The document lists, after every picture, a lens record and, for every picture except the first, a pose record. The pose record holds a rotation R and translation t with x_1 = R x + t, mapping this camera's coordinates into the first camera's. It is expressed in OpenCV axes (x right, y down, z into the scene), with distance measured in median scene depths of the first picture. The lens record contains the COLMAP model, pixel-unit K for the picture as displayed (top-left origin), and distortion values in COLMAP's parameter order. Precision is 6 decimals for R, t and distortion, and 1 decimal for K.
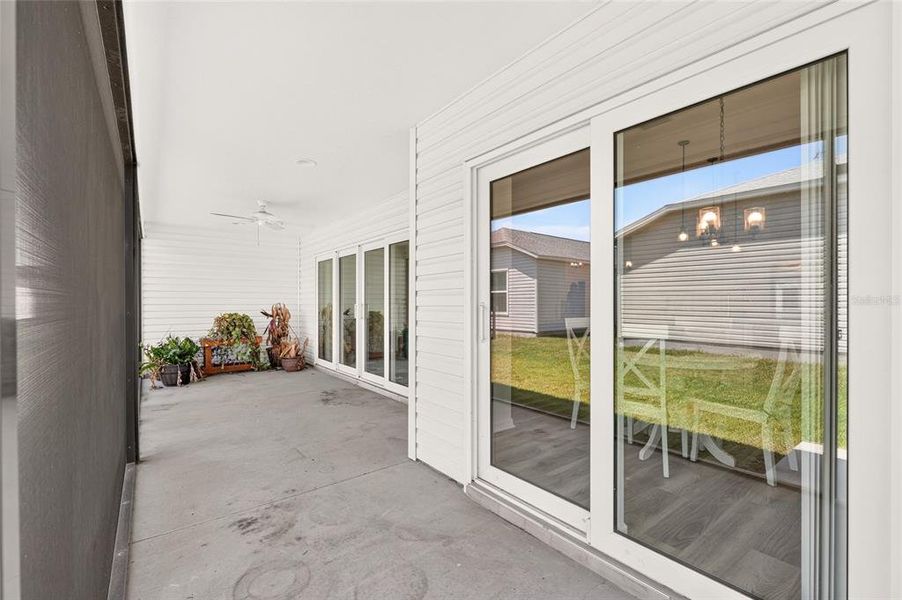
lens RADIAL K [[404.5, 0, 444.0], [0, 404.5, 302.6], [0, 0, 1]] dist [-0.001493, -0.000413]
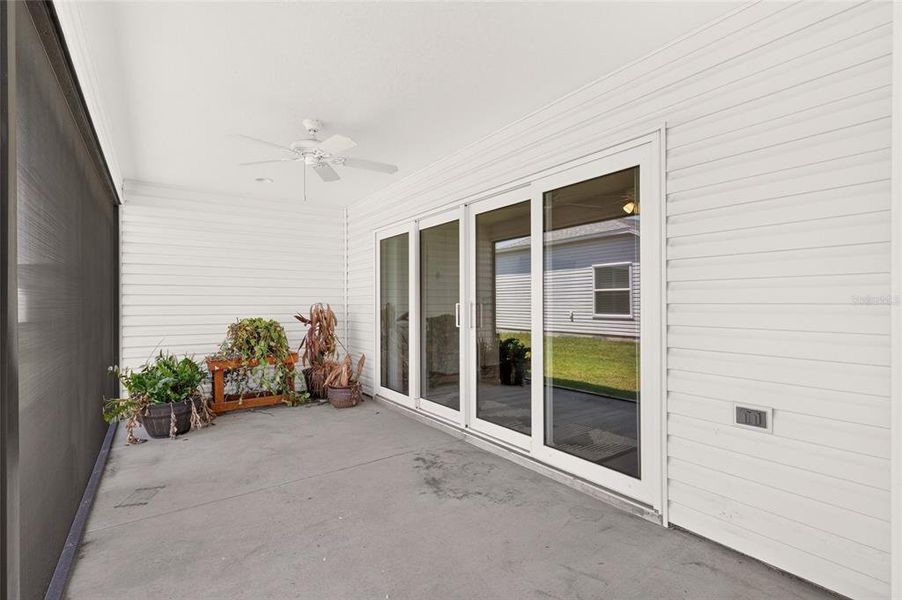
lens RADIAL K [[454.4, 0, 451.0], [0, 454.4, 300.0], [0, 0, 1]] dist [0.001291, 0.000731]
pose [[0.998490, -0.003974, -0.054782, -0.165614], [0.003584, 0.999968, -0.007222, 0.002973], [0.054809, 0.007015, 0.998472, 0.282001]]
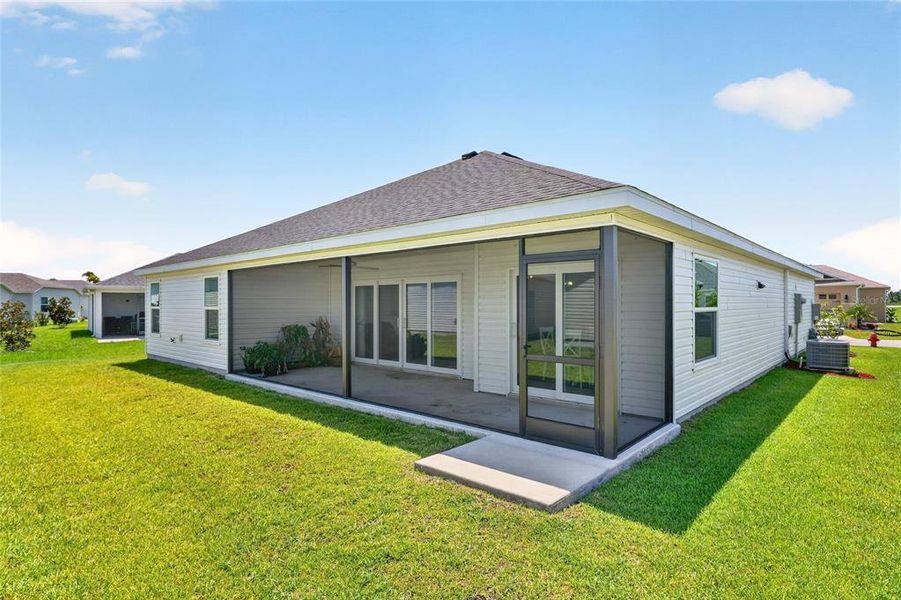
lens RADIAL K [[453.9, 0, 450.5], [0, 453.9, 300.0], [0, 0, 1]] dist [0.001291, 0.000731]
pose [[0.986540, -0.004182, 0.163468, -0.262509], [0.005816, 0.999938, -0.009517, -0.039927], [-0.163418, 0.010339, 0.986503, -0.608047]]
